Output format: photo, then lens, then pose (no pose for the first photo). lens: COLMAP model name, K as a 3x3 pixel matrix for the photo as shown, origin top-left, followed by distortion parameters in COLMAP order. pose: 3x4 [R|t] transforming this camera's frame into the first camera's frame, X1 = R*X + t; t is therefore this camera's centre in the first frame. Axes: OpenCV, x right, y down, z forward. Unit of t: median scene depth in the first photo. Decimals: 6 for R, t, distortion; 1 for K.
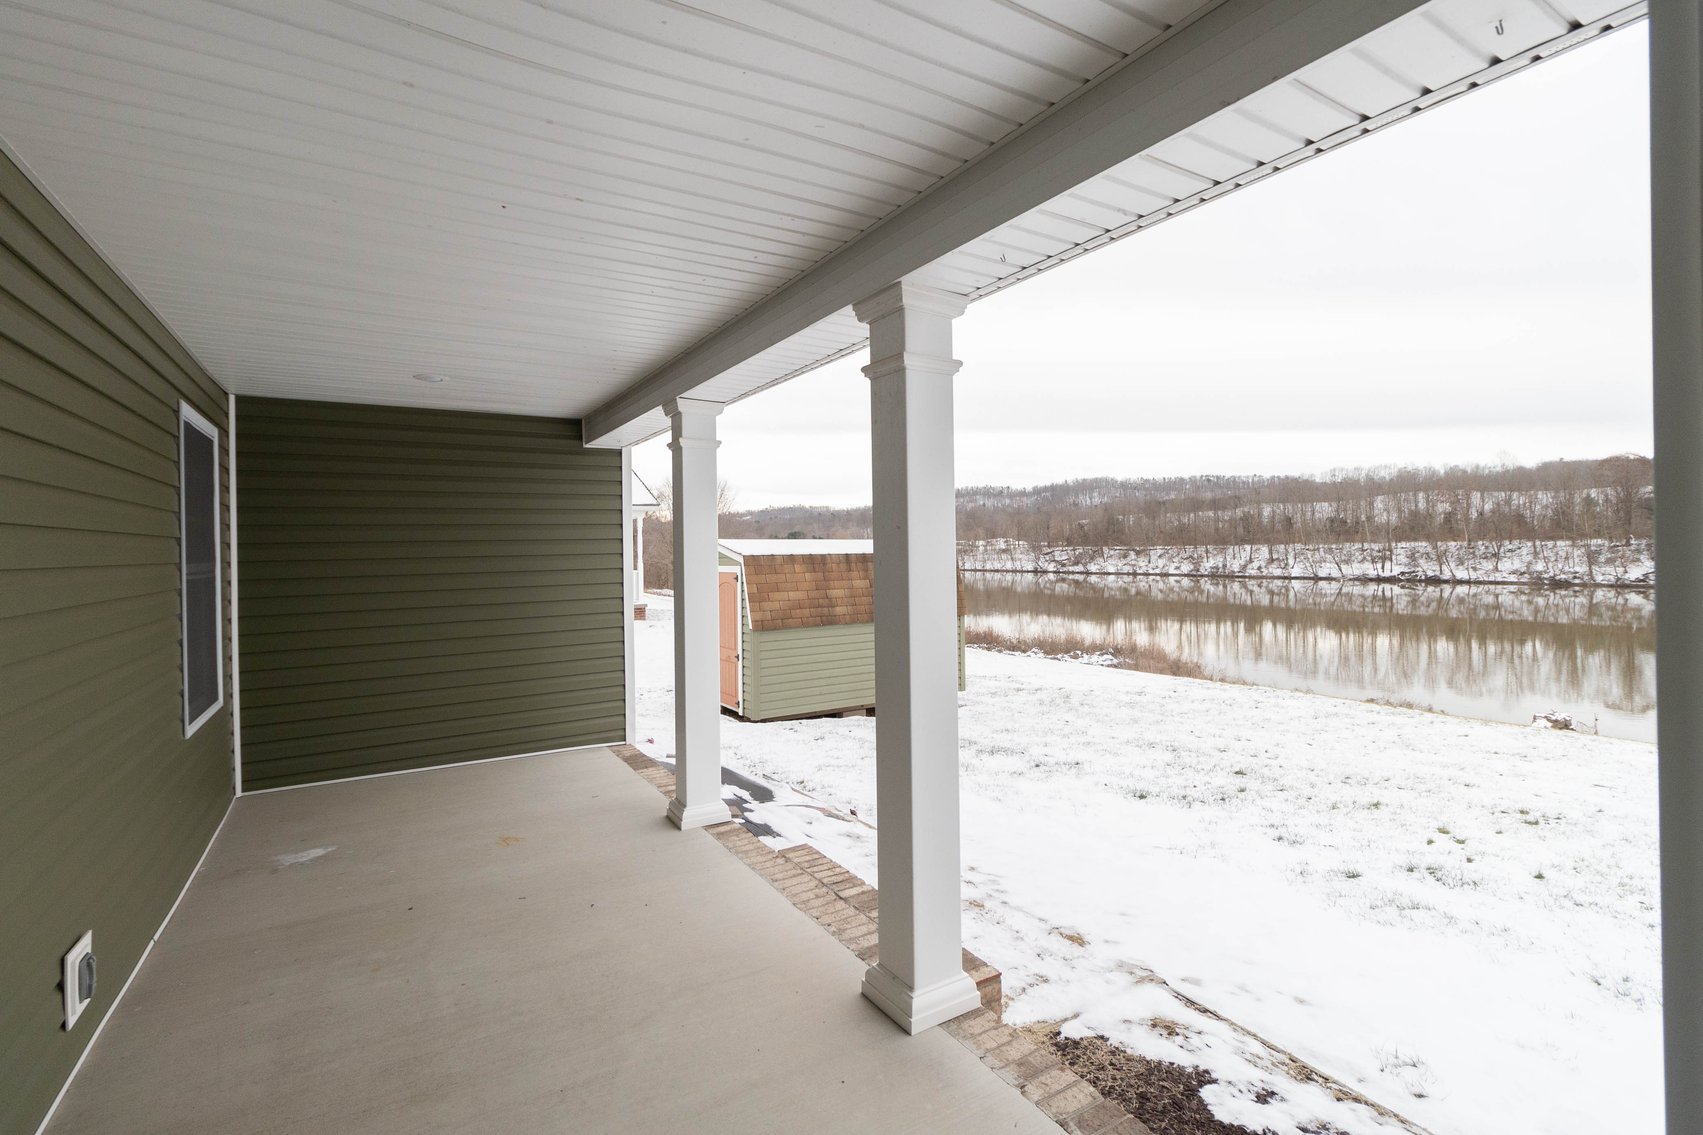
lens RADIAL K [[782.0, 0, 847.3], [0, 782.0, 556.6], [0, 0, 1]] dist [0.007742, 0.000506]
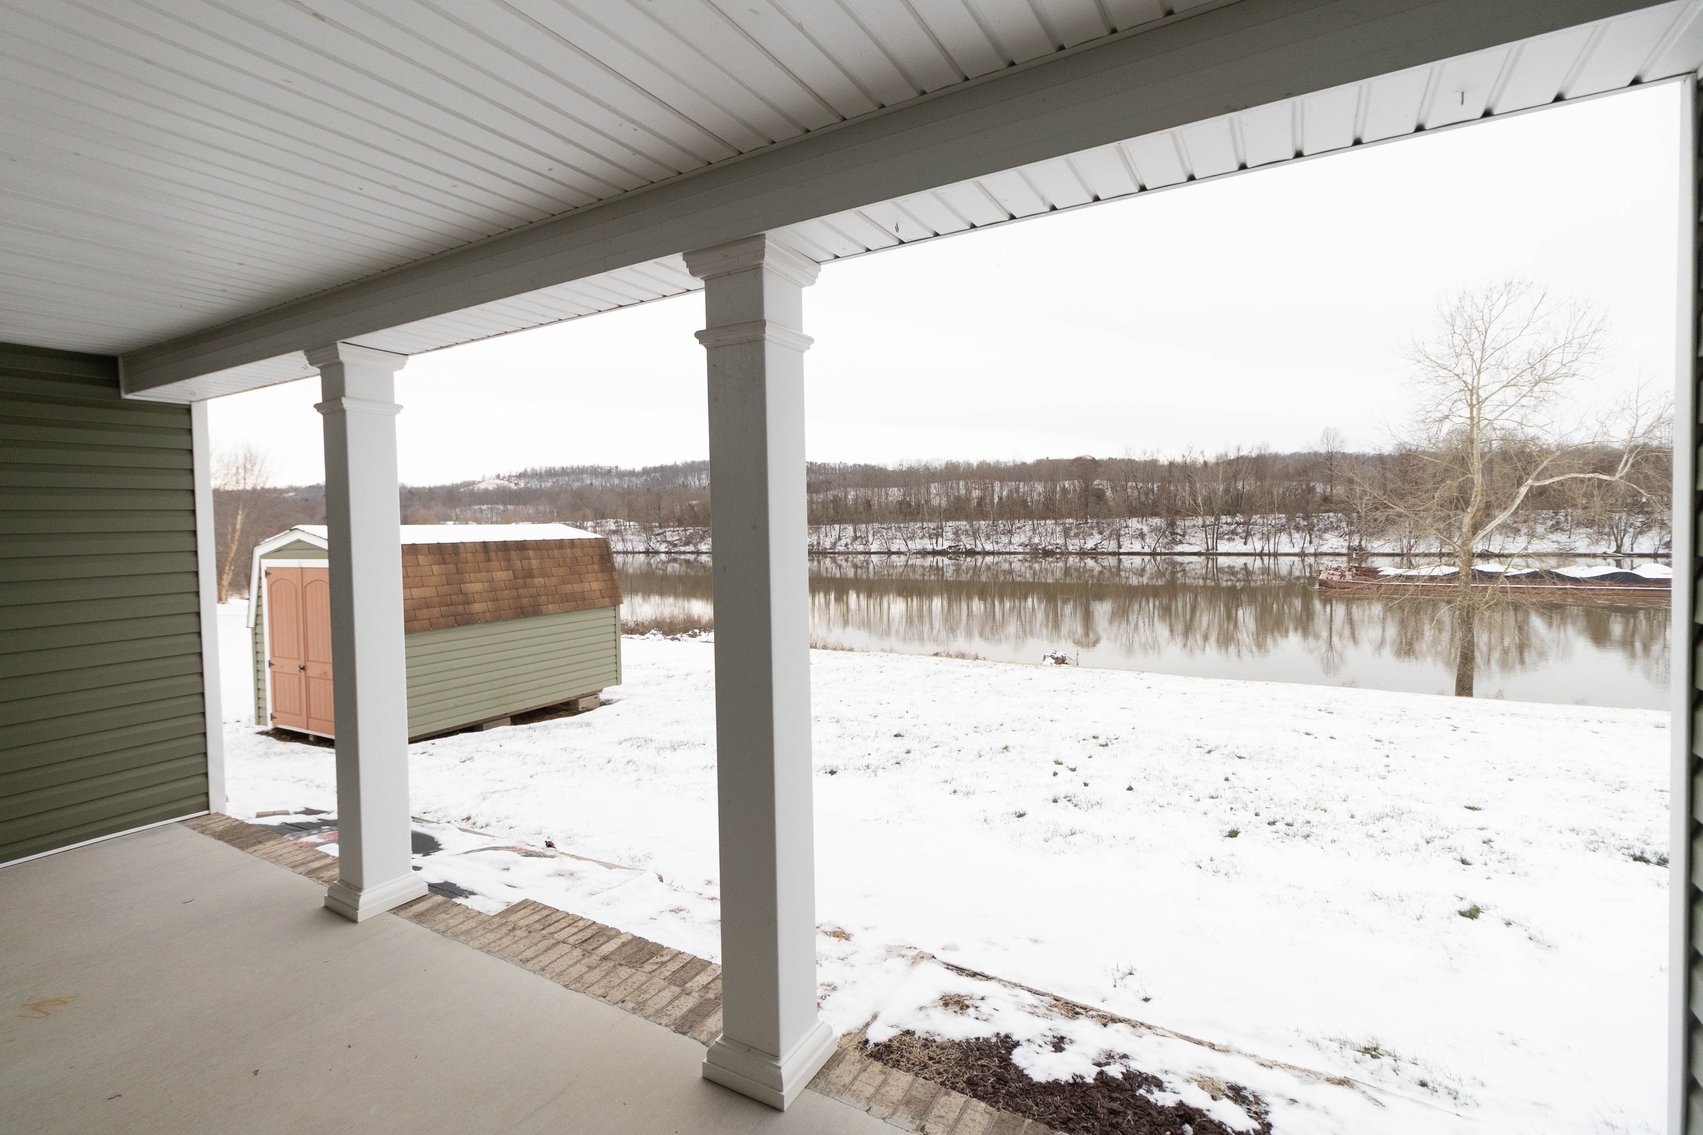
lens RADIAL K [[782.0, 0, 845.4], [0, 782.0, 556.1], [0, 0, 1]] dist [0.007742, 0.000506]
pose [[0.881959, -0.024743, 0.470677, -0.105333], [0.013138, 0.999524, 0.027927, -0.012128], [-0.471144, -0.018447, 0.881864, 0.087578]]
